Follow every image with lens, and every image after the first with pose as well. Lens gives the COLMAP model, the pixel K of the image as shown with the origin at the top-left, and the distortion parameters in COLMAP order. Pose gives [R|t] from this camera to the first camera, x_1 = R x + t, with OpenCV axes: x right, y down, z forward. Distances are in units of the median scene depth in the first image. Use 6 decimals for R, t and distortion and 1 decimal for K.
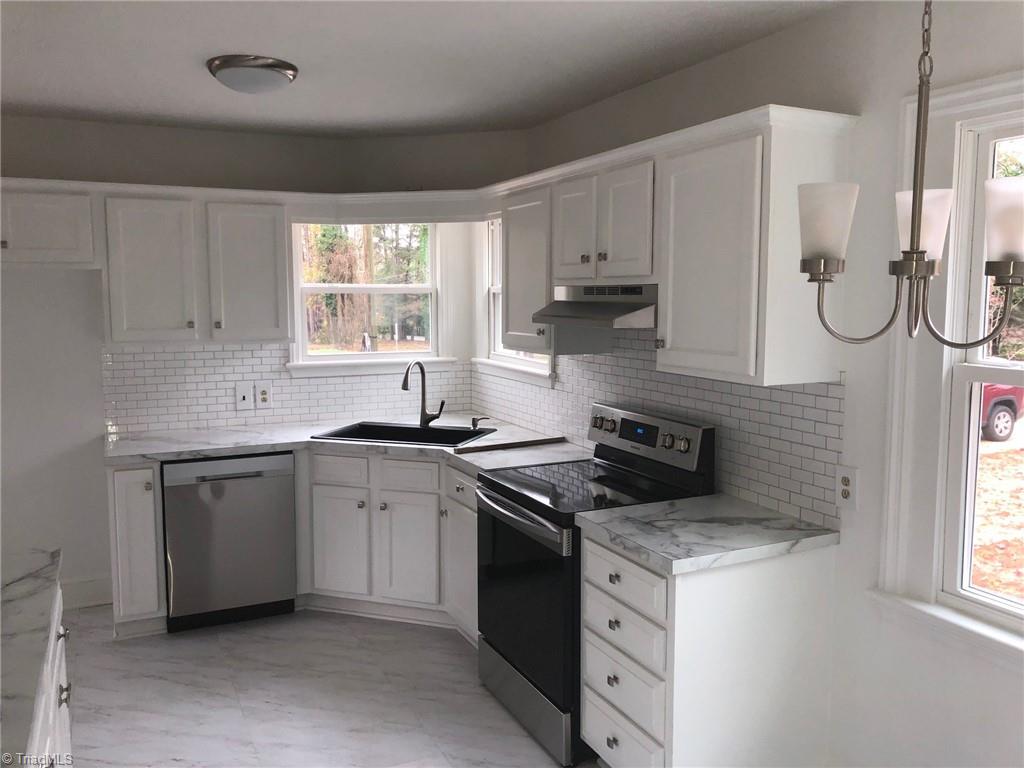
lens RADIAL K [[832.3, 0, 514.0], [0, 832.3, 383.1], [0, 0, 1]] dist [0.046937, -0.005017]
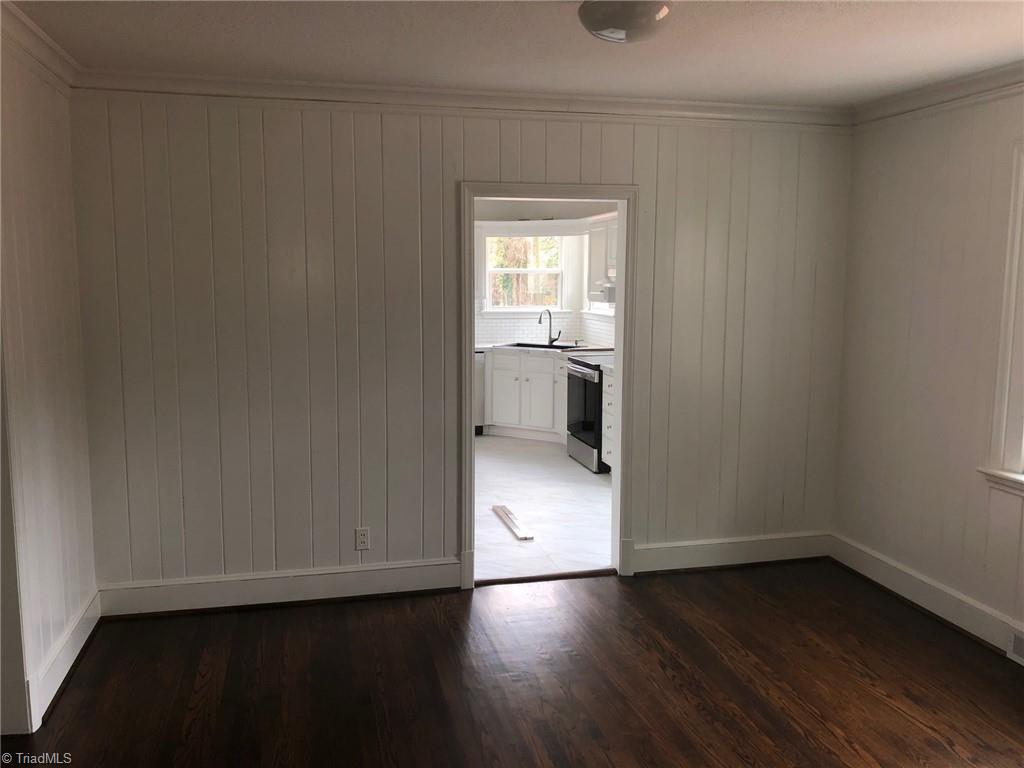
lens RADIAL K [[832.3, 0, 509.8], [0, 832.3, 383.4], [0, 0, 1]] dist [0.046937, -0.005017]
pose [[0.977434, 0.021897, -0.210102, 0.199881], [-0.017694, 0.999604, 0.021863, 0.100579], [0.210498, -0.017652, 0.977435, -0.861821]]
